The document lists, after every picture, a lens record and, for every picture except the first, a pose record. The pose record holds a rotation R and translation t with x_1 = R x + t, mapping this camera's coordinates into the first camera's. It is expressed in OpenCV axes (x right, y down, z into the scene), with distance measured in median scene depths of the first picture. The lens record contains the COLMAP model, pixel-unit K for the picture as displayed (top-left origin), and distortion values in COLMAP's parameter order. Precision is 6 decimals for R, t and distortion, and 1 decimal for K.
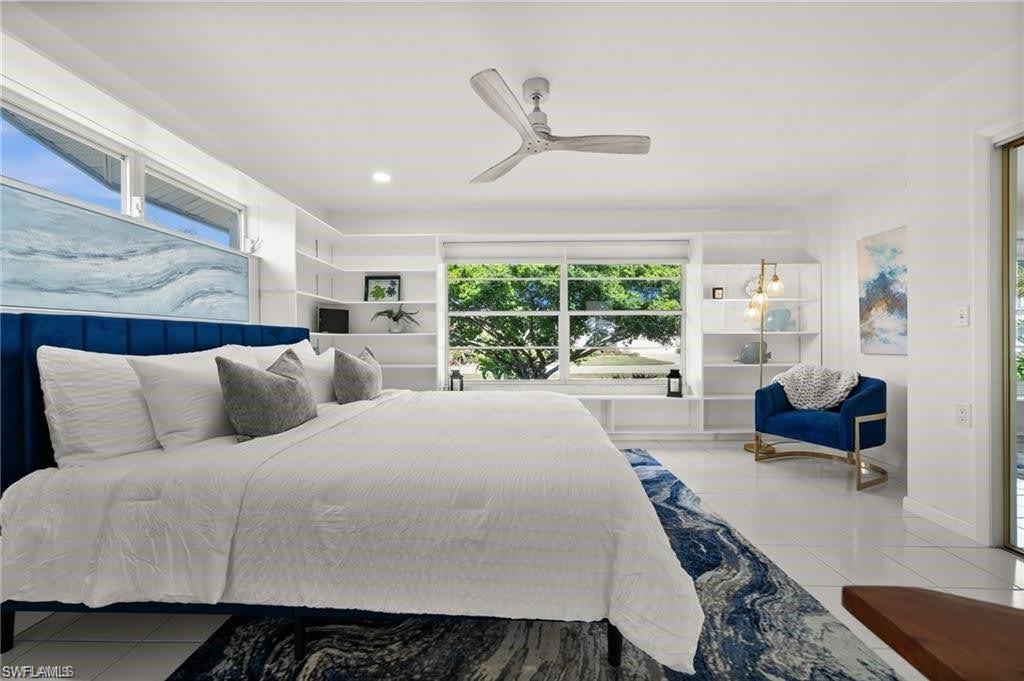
lens RADIAL K [[409.0, 0, 515.7], [0, 409.0, 342.9], [0, 0, 1]] dist [-0.000299, -0.000199]
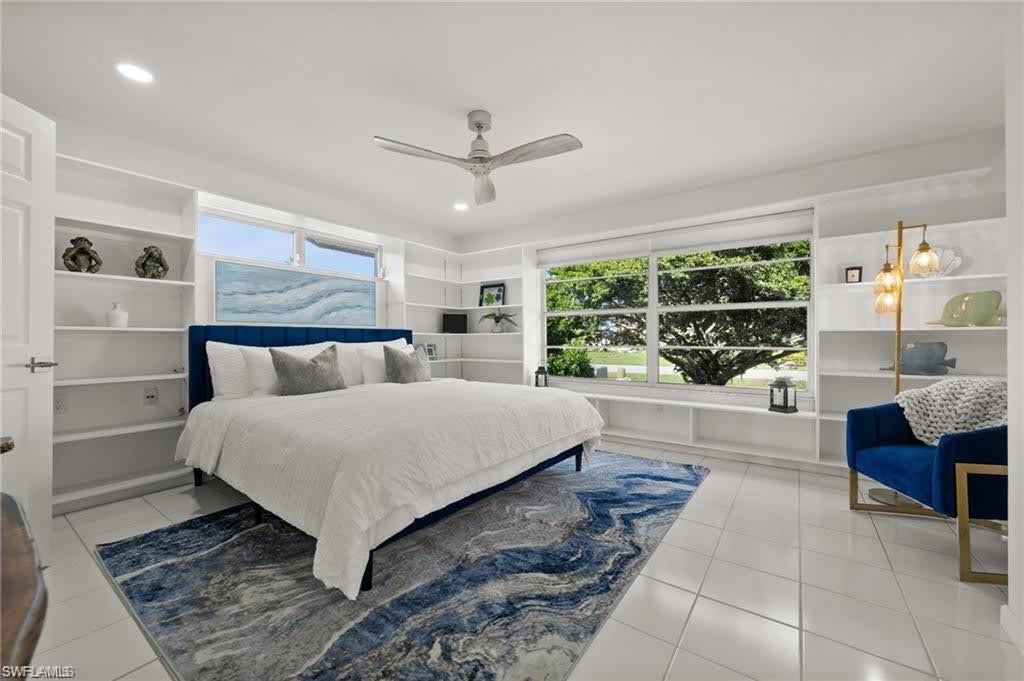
lens RADIAL K [[409.0, 0, 510.2], [0, 409.0, 339.8], [0, 0, 1]] dist [-0.000299, -0.000199]
pose [[0.819995, 0.003613, -0.572360, 0.489362], [-0.005996, 0.999979, -0.002277, -0.001564], [0.572340, 0.005299, 0.819999, 0.071786]]
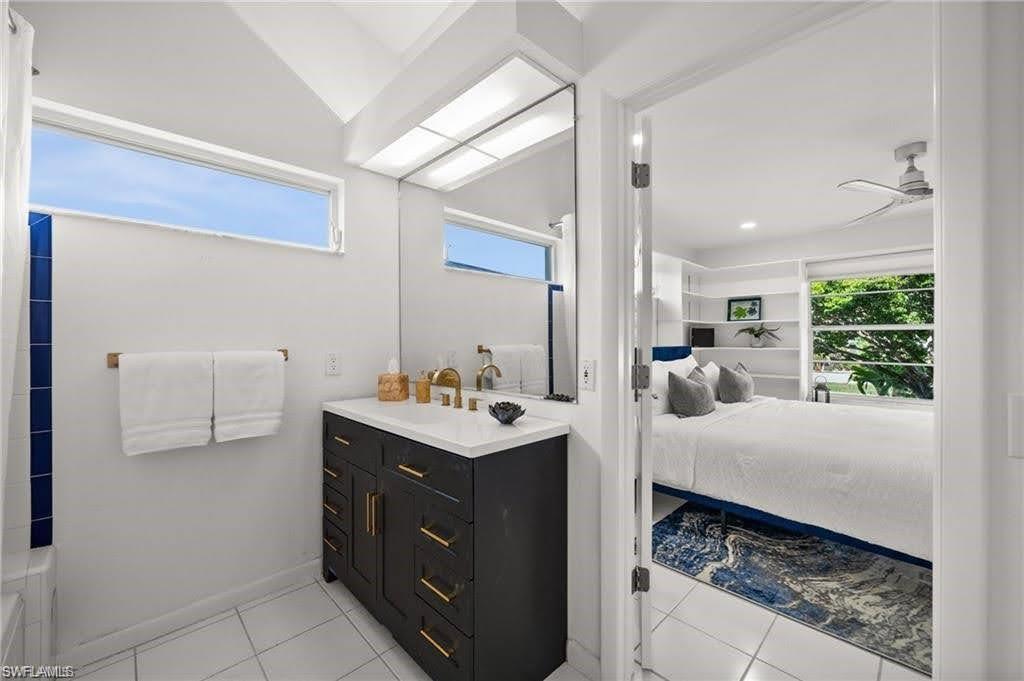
lens RADIAL K [[409.0, 0, 507.3], [0, 409.0, 339.9], [0, 0, 1]] dist [-0.000299, -0.000199]
pose [[0.702033, 0.000816, -0.712144, 0.045559], [-0.003484, 0.999991, -0.002288, -0.047738], [0.712136, 0.004087, 0.702030, -0.394631]]
